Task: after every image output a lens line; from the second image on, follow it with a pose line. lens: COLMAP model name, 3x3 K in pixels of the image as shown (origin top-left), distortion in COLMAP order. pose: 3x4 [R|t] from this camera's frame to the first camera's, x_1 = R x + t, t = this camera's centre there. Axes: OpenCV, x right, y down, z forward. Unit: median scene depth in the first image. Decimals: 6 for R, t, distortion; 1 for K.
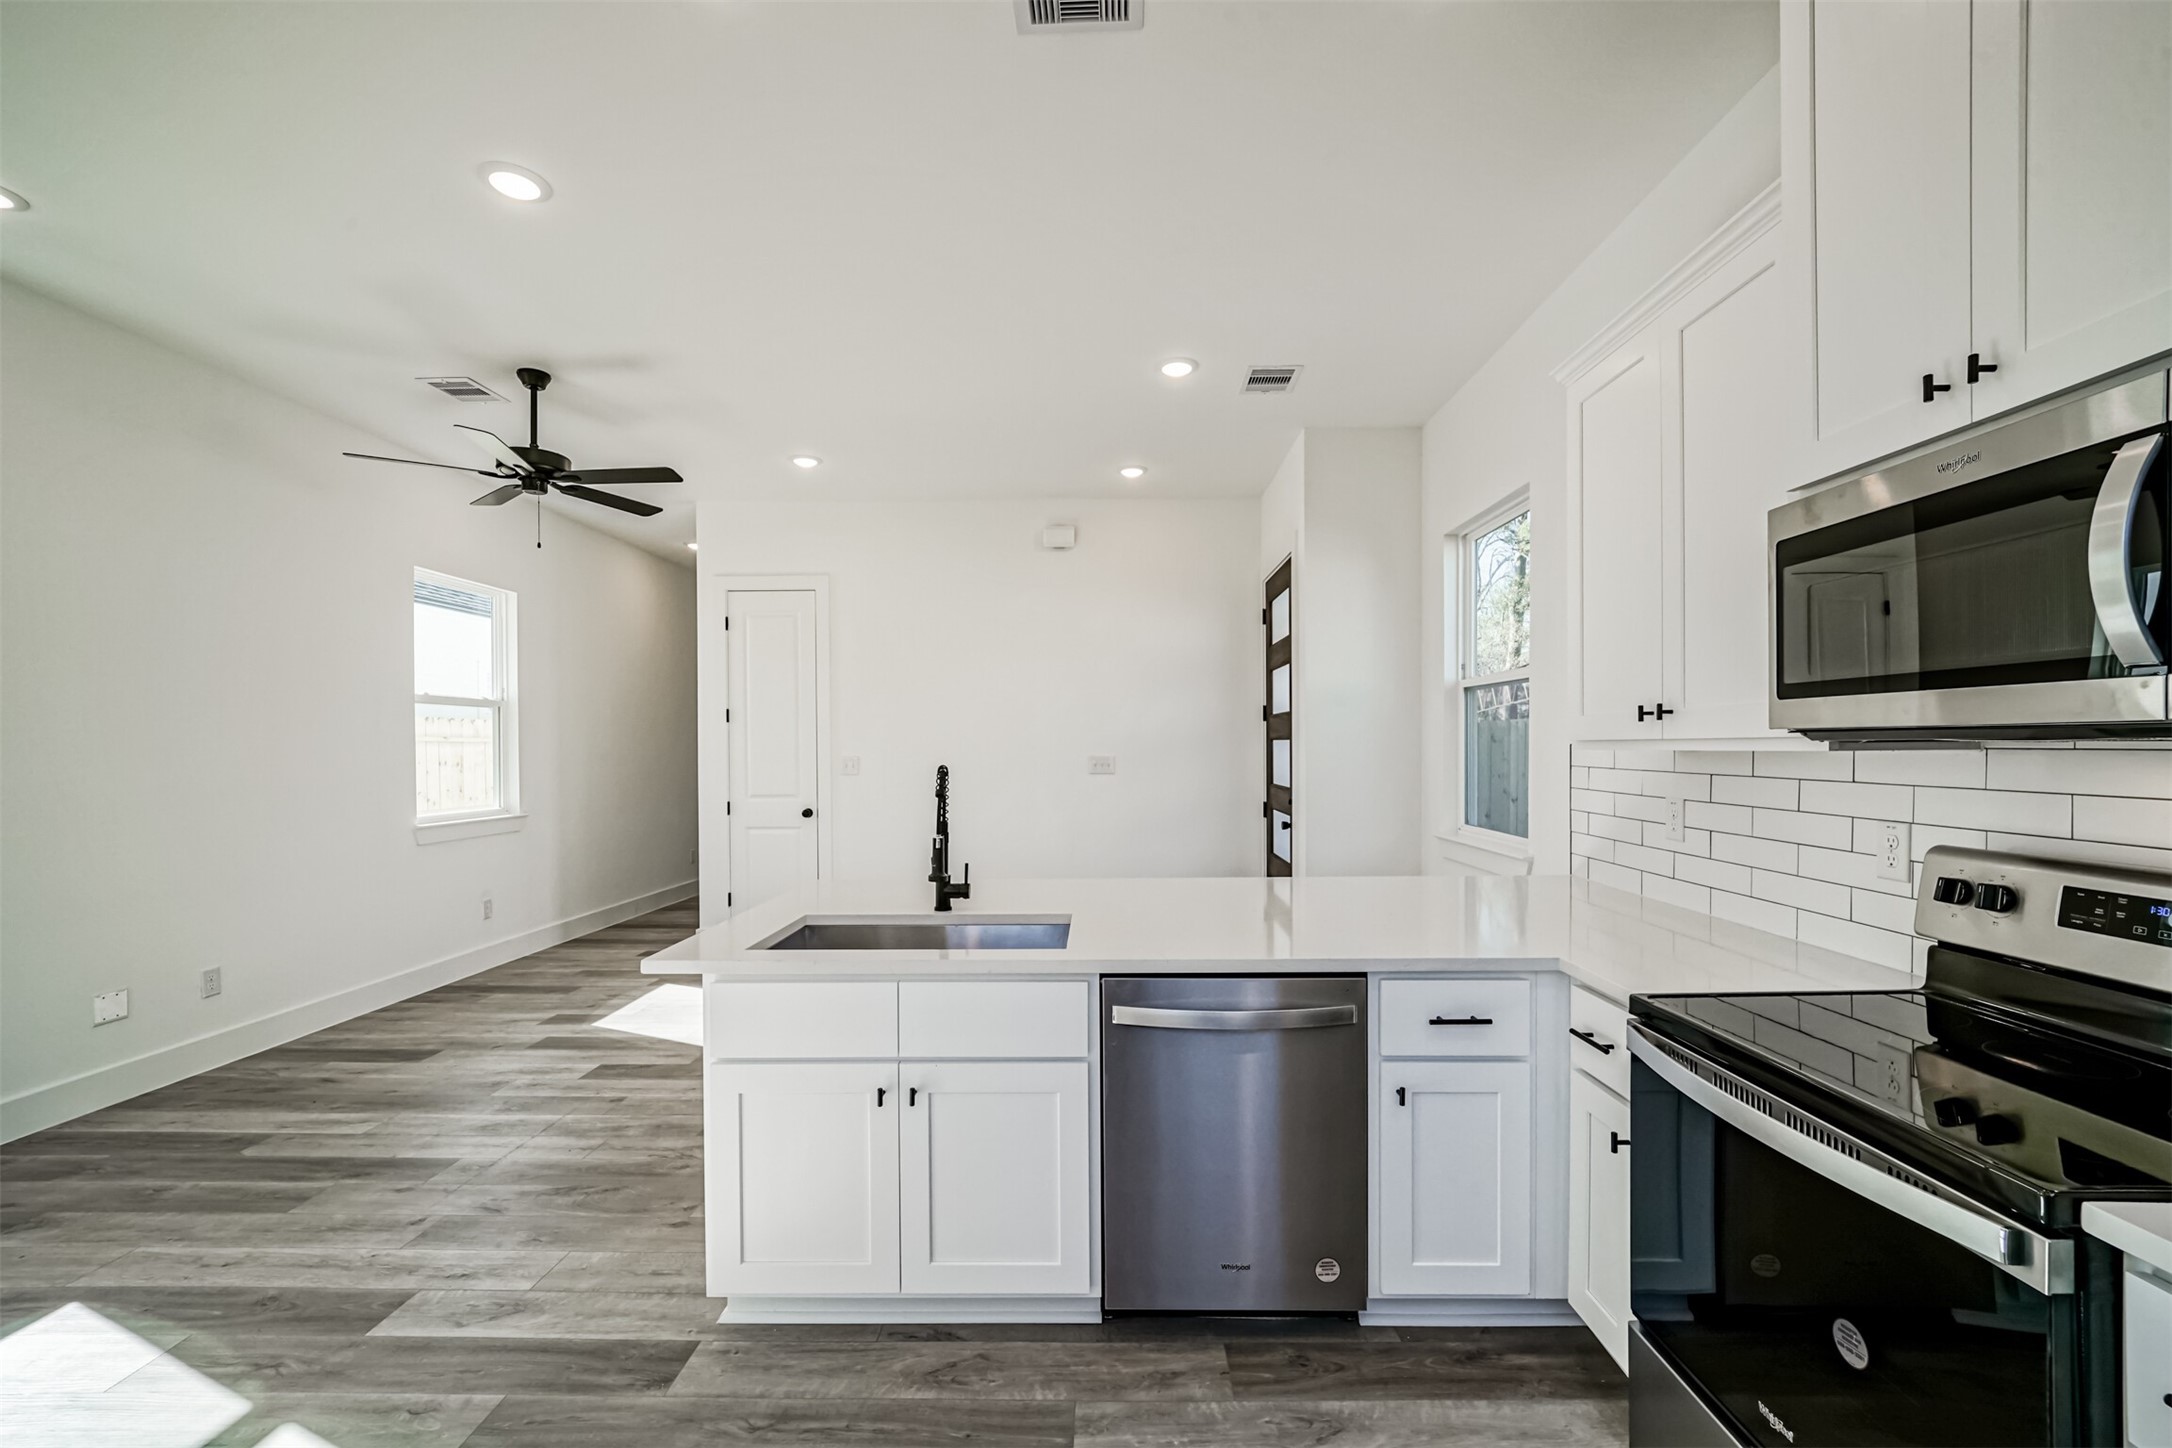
lens RADIAL K [[882.9, 0, 1090.6], [0, 882.9, 752.3], [0, 0, 1]] dist [-0.010825, 0.000047]
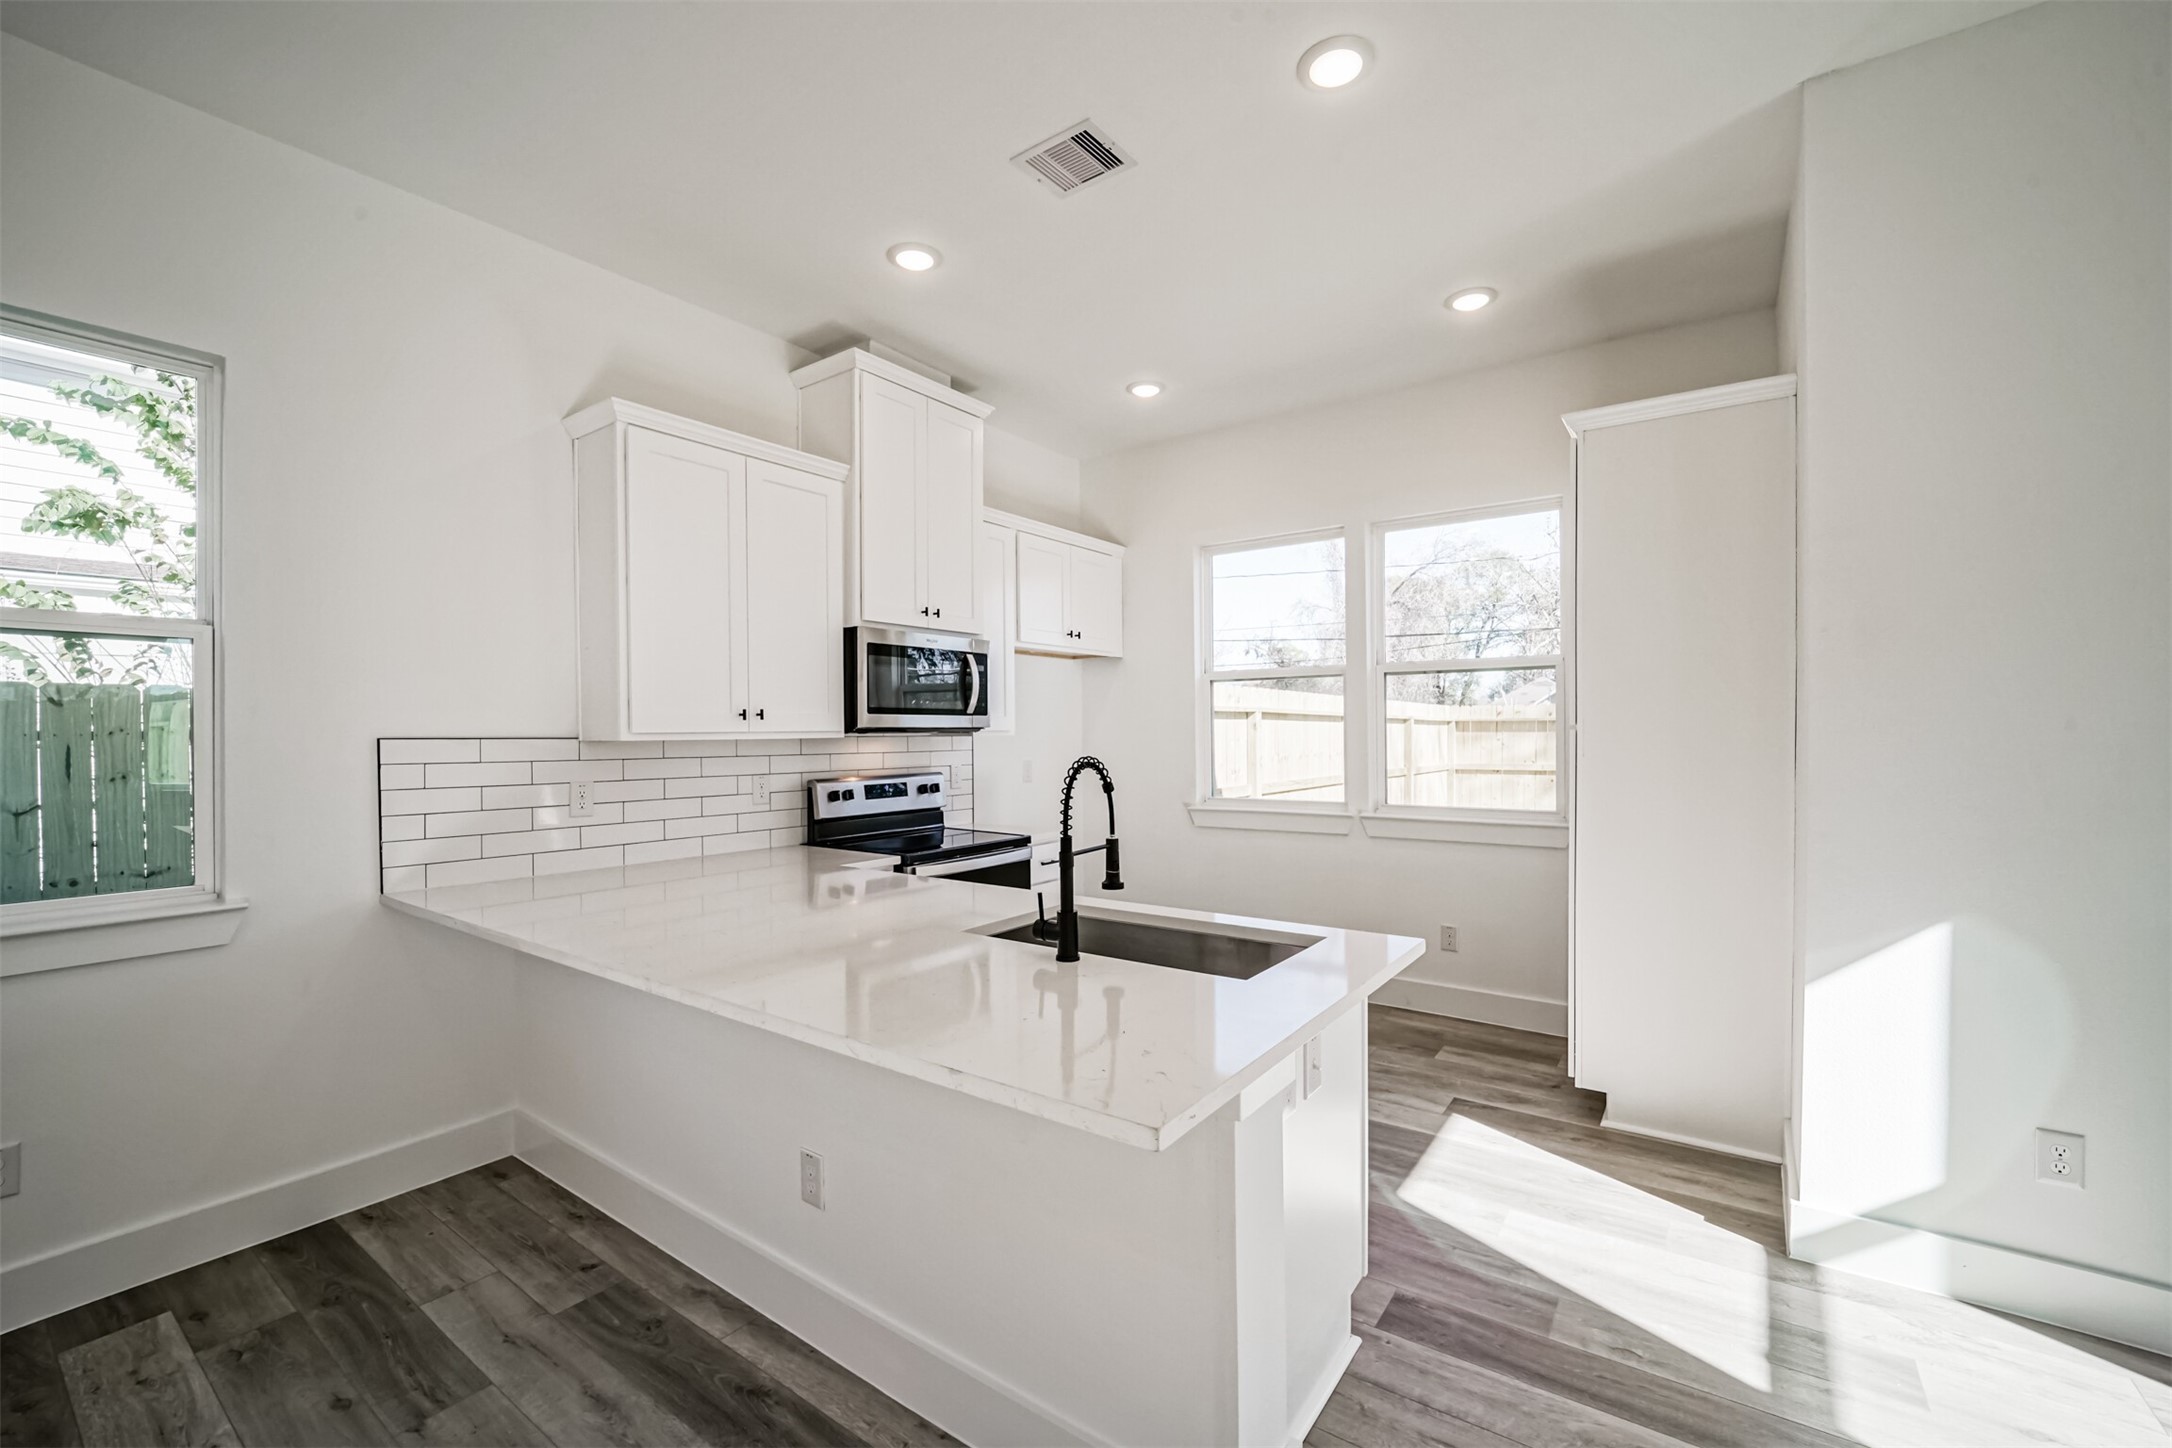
lens RADIAL K [[886.0, 0, 1098.2], [0, 886.0, 739.5], [0, 0, 1]] dist [-0.003441, -0.006649]
pose [[-0.824371, 0.004824, 0.566029, -0.761613], [0.015616, 0.999777, 0.014221, -0.014993], [-0.565835, 0.020563, -0.824262, 2.006298]]
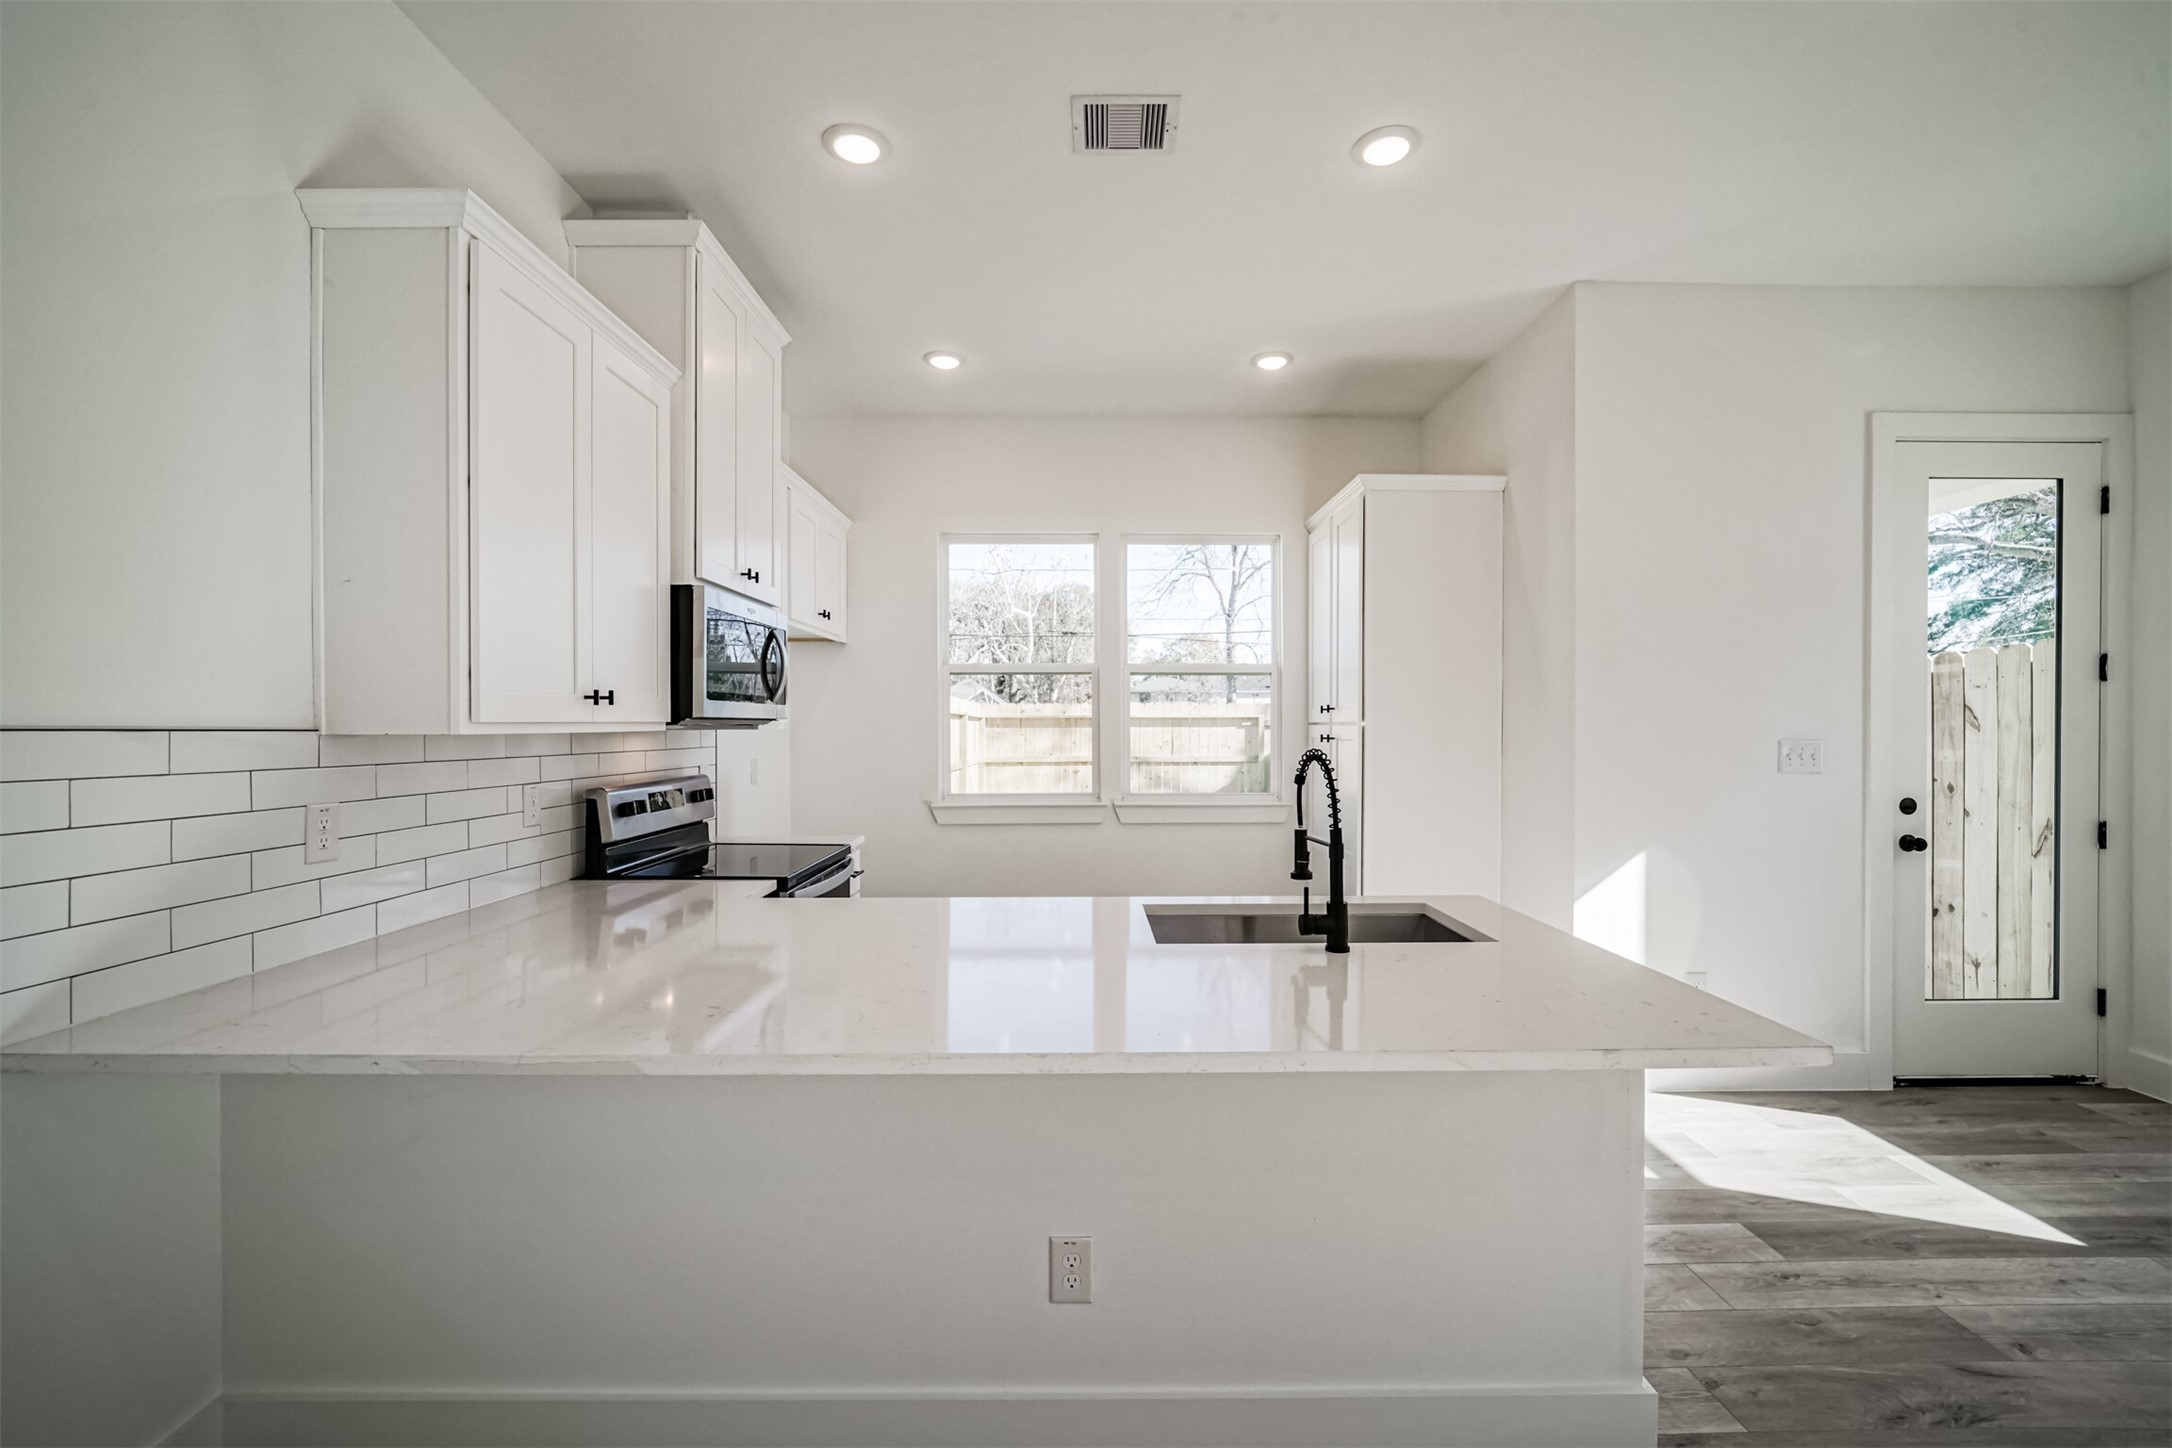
lens RADIAL K [[882.3, 0, 1095.2], [0, 882.3, 730.2], [0, 0, 1]] dist [-0.007049, 0.000215]
pose [[-0.999532, 0.005875, -0.030023, 0.068855], [0.005423, 0.999871, 0.015099, -0.018982], [0.030108, 0.014929, -0.999435, 2.179095]]
